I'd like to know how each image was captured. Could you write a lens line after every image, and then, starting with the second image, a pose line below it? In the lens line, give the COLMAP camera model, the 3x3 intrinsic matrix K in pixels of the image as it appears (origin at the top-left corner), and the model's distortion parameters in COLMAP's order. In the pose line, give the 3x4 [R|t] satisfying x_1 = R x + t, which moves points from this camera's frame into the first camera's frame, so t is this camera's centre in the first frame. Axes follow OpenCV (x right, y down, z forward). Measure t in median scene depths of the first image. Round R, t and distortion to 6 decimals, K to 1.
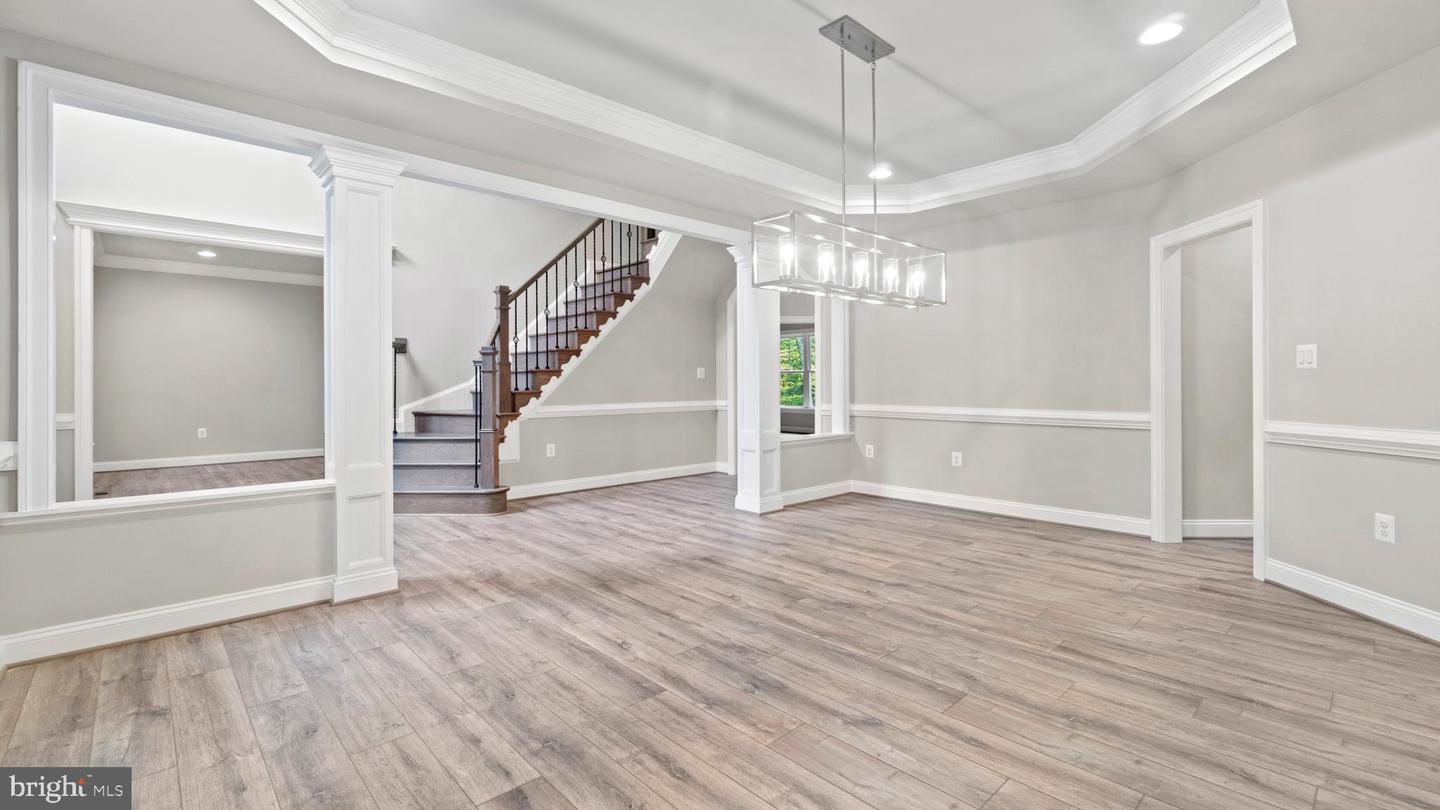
lens RADIAL K [[626.5, 0, 706.5], [0, 626.5, 394.0], [0, 0, 1]] dist [-0.003270, -0.000507]
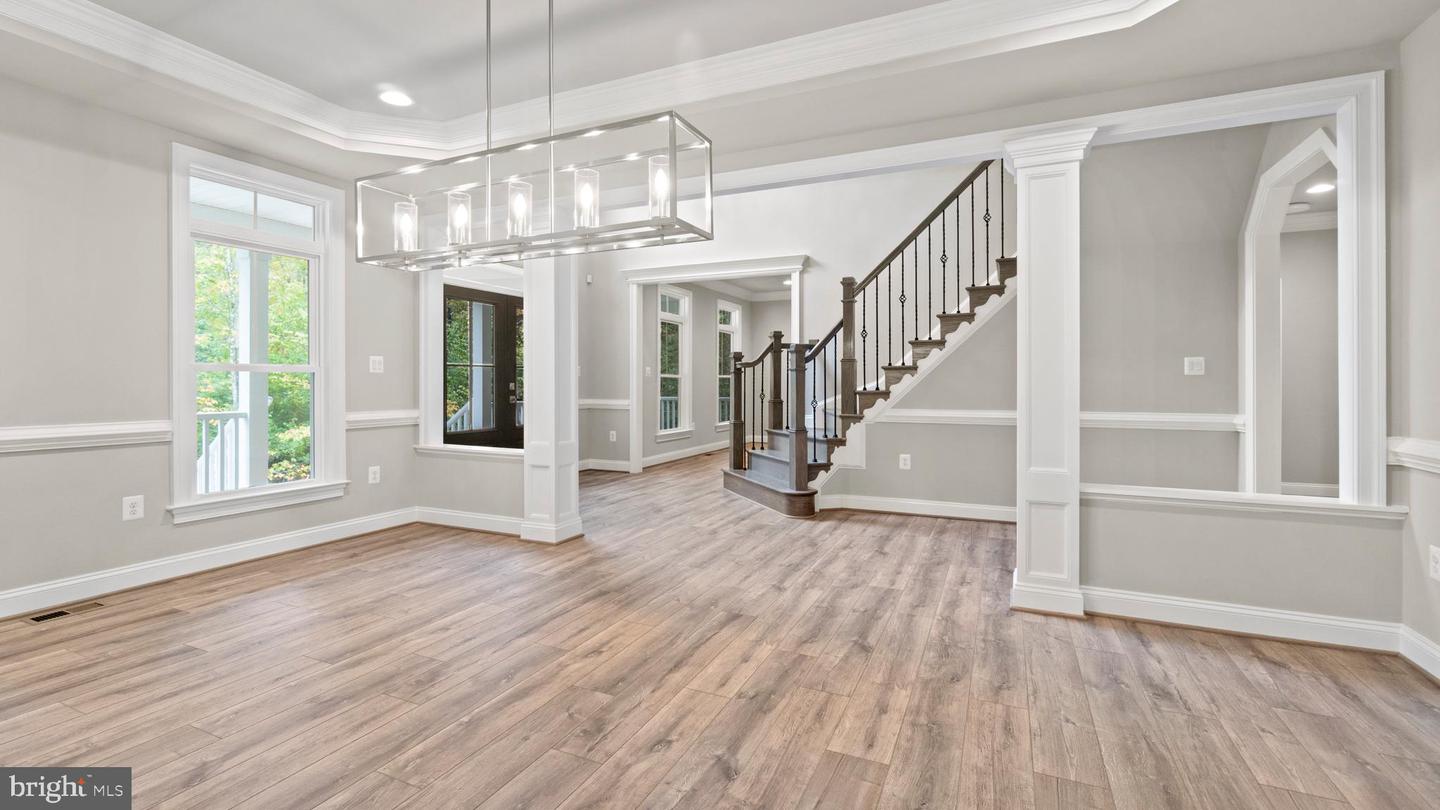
lens RADIAL K [[626.5, 0, 711.2], [0, 626.5, 389.3], [0, 0, 1]] dist [-0.003270, -0.000507]
pose [[0.382508, 0.014219, -0.923843, 0.785416], [-0.020723, 0.999762, 0.006807, -0.015022], [0.923720, 0.016541, 0.382711, 0.789880]]
